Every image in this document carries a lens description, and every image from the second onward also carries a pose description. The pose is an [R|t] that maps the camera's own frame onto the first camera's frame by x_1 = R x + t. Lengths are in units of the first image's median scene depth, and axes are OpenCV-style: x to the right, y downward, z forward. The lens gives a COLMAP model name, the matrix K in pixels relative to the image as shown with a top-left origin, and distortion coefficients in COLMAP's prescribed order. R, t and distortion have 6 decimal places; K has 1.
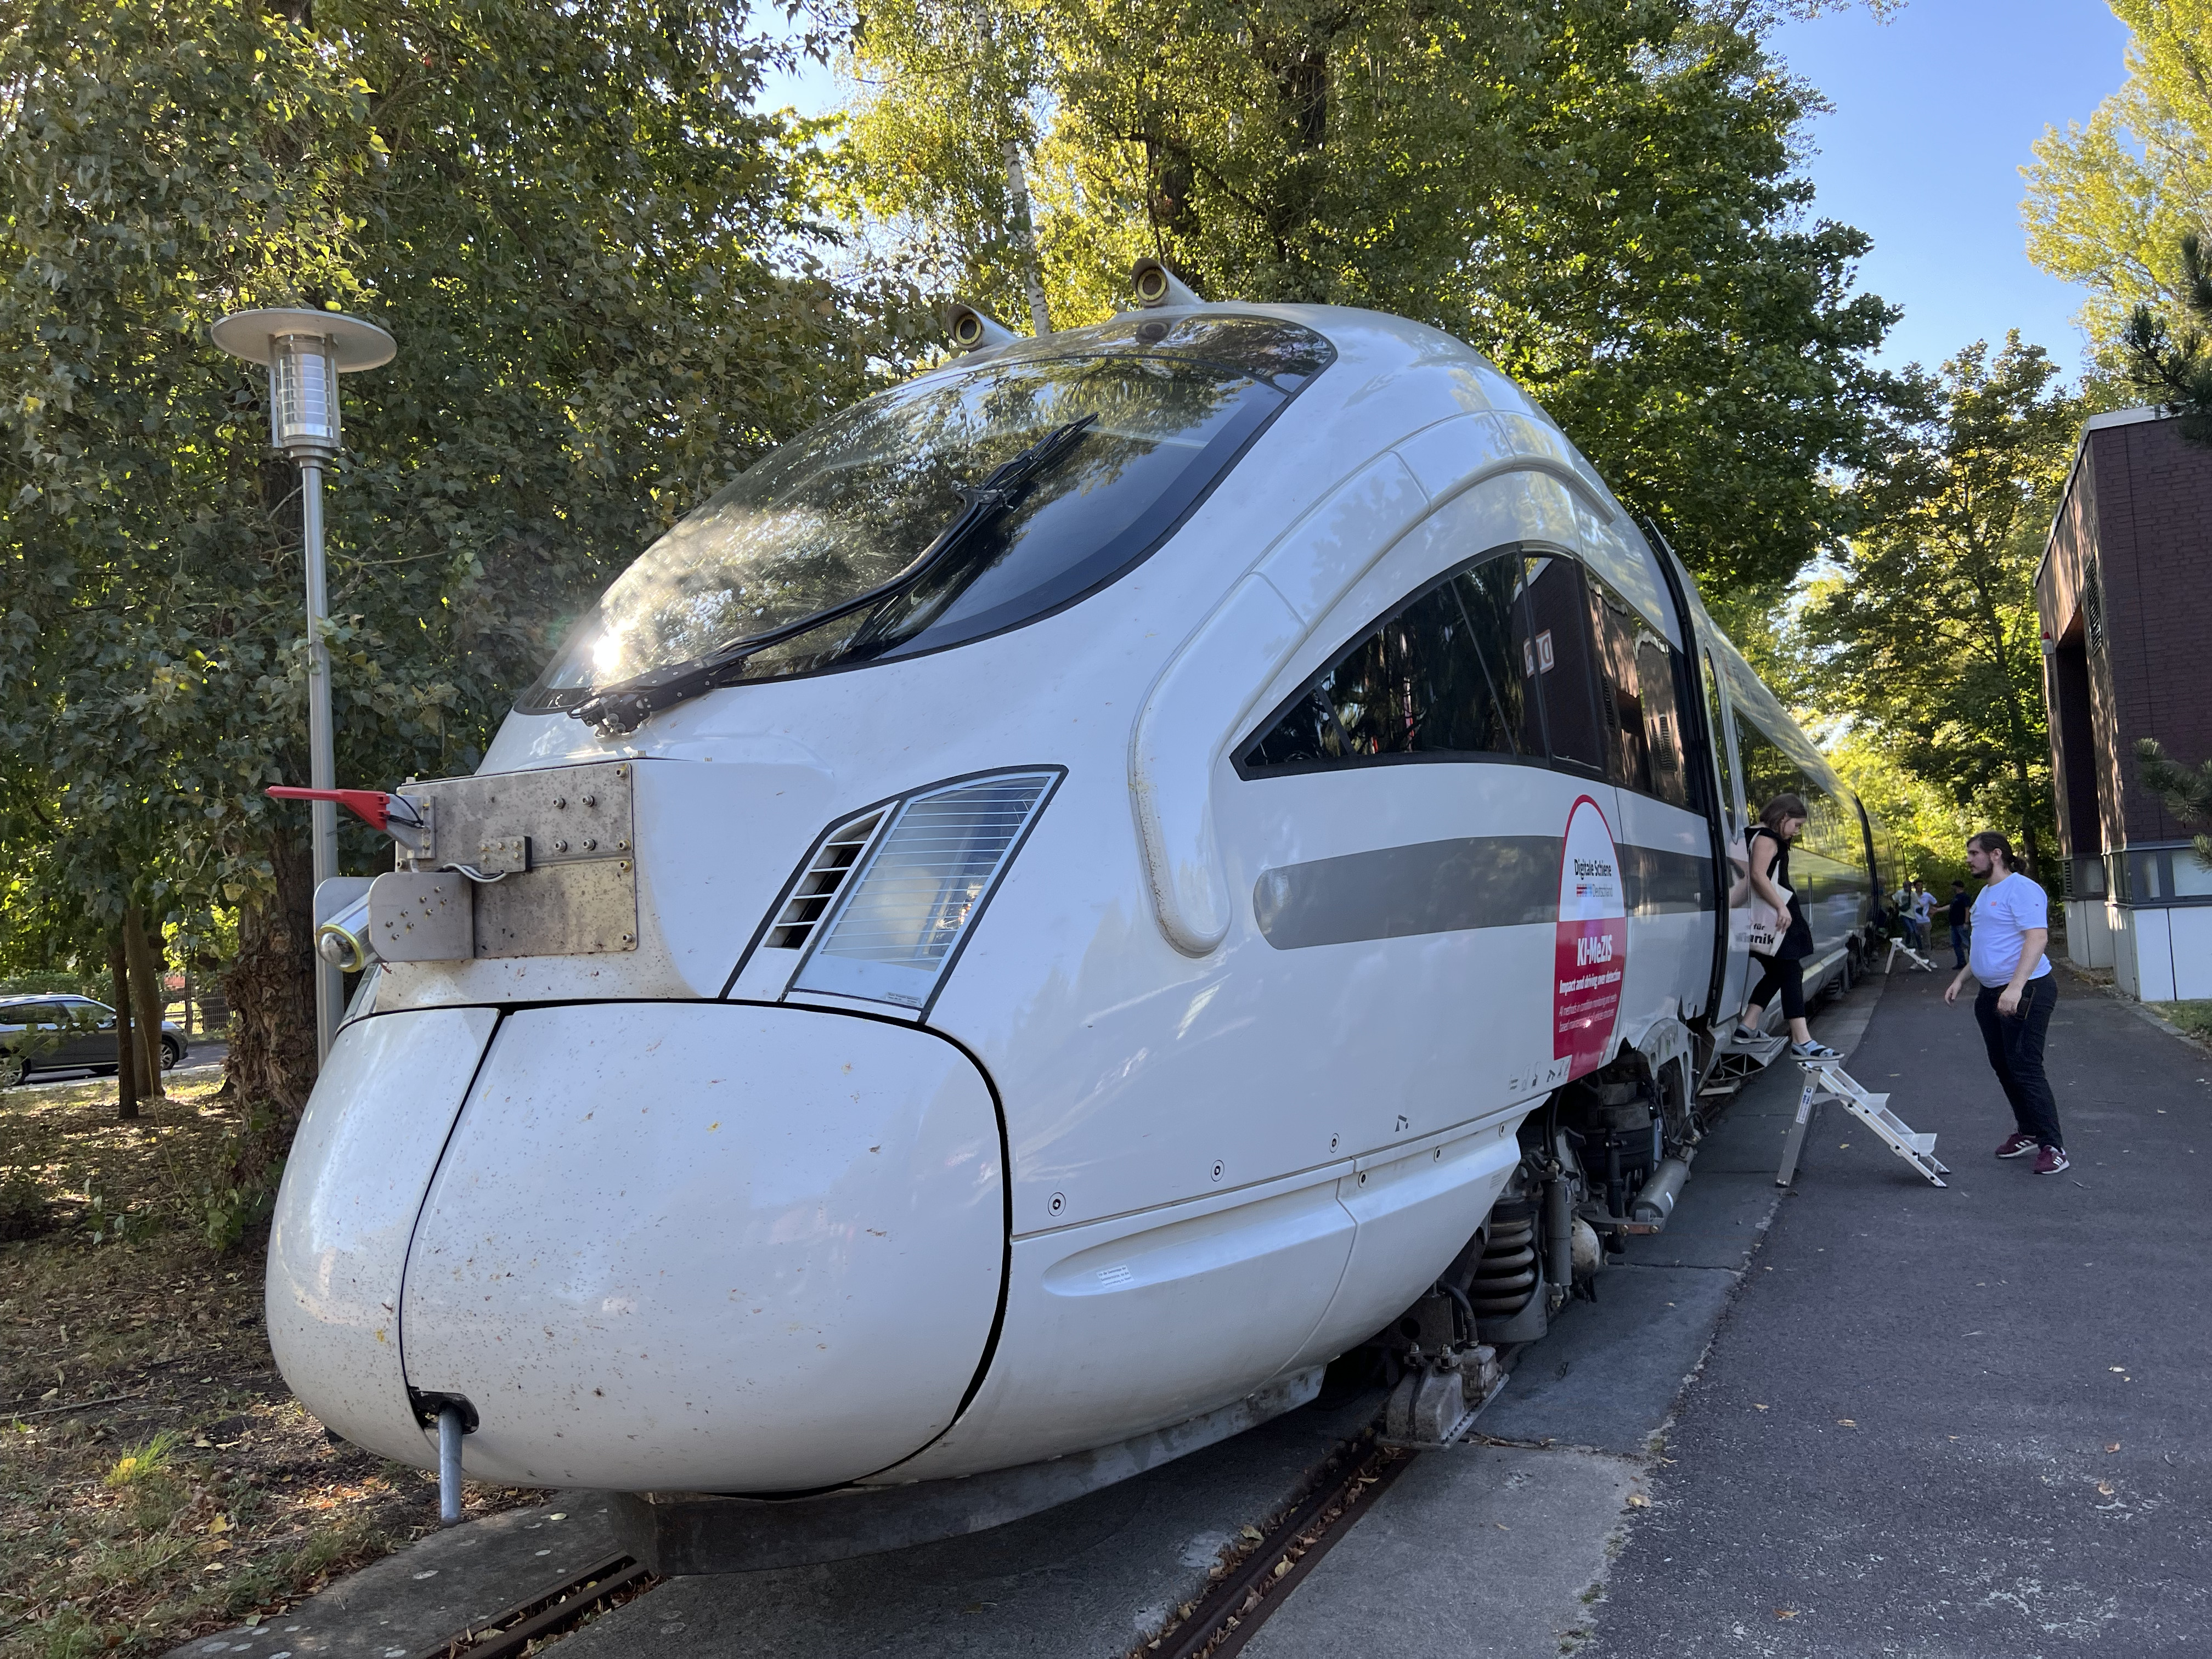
lens RADIAL K [[1683.1, 0, 1103.3], [0, 1683.1, 823.3], [0, 0, 1]] dist [0.044379, -0.047790]
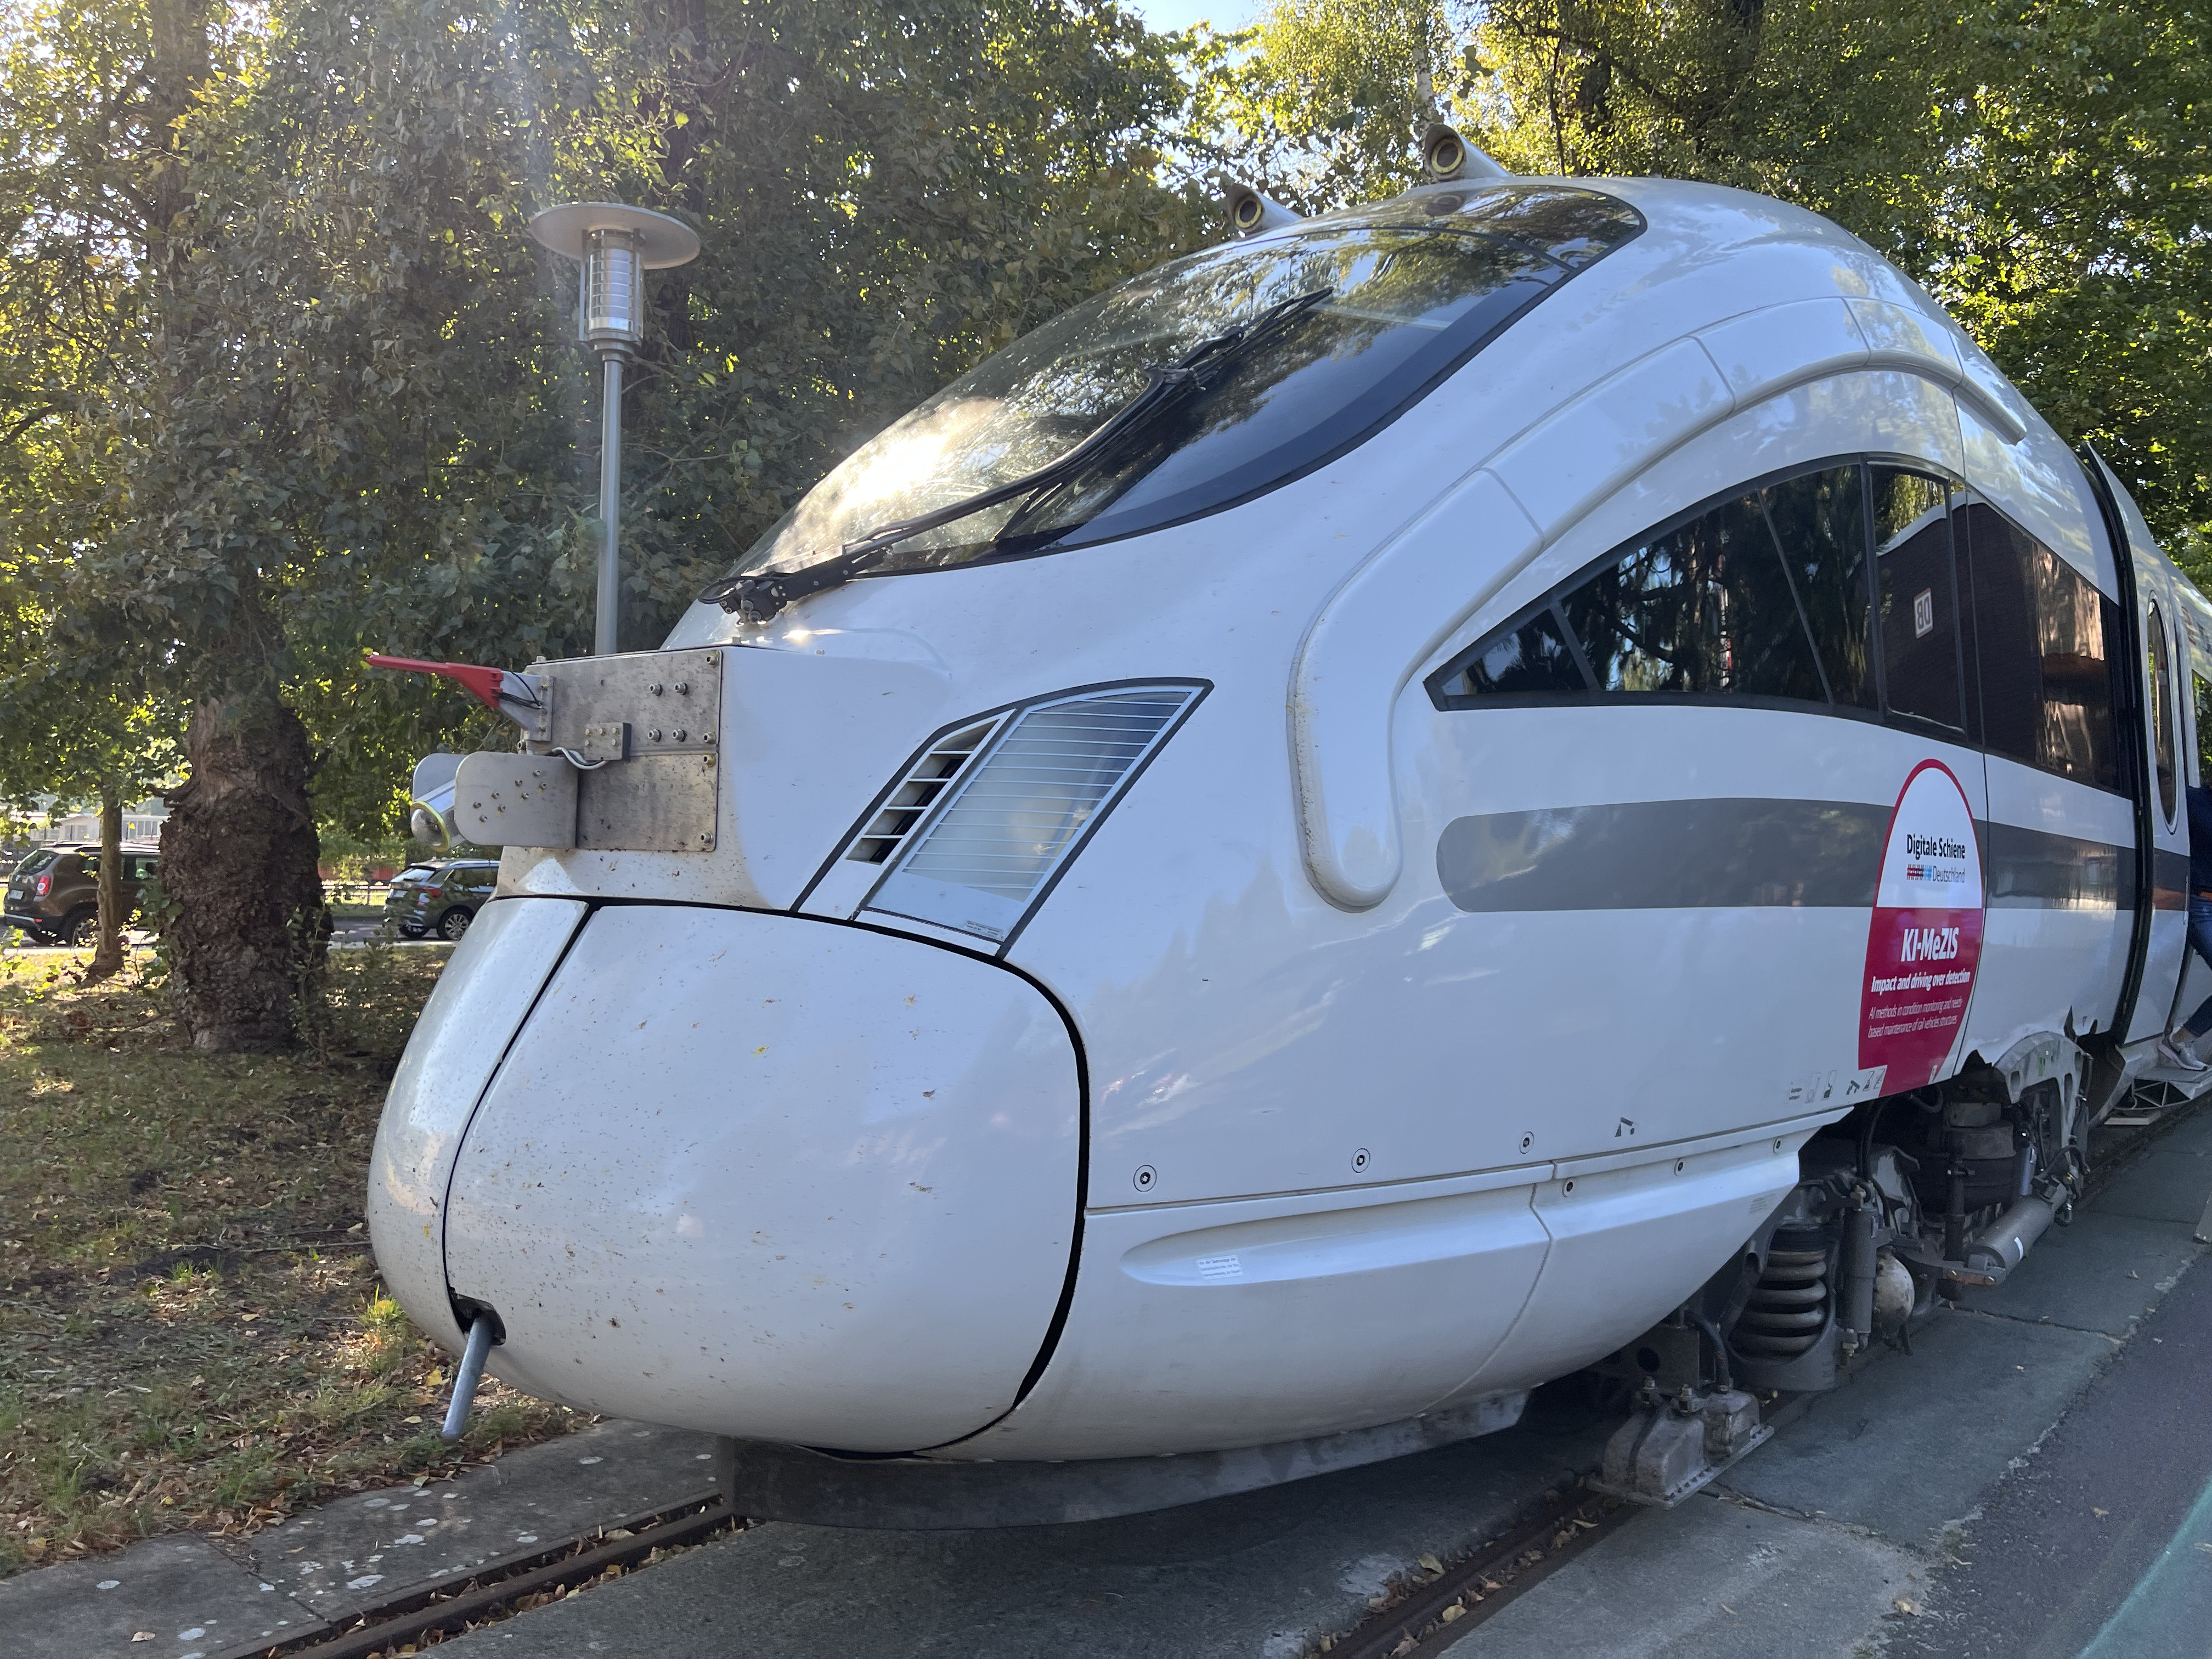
lens RADIAL K [[1683.1, 0, 1099.5], [0, 1683.1, 799.9], [0, 0, 1]] dist [0.044379, -0.047790]
pose [[0.970621, 0.068585, -0.230630, 0.090762], [-0.062742, 0.997498, 0.032582, 0.002154], [0.232288, -0.017154, 0.972496, 0.097716]]
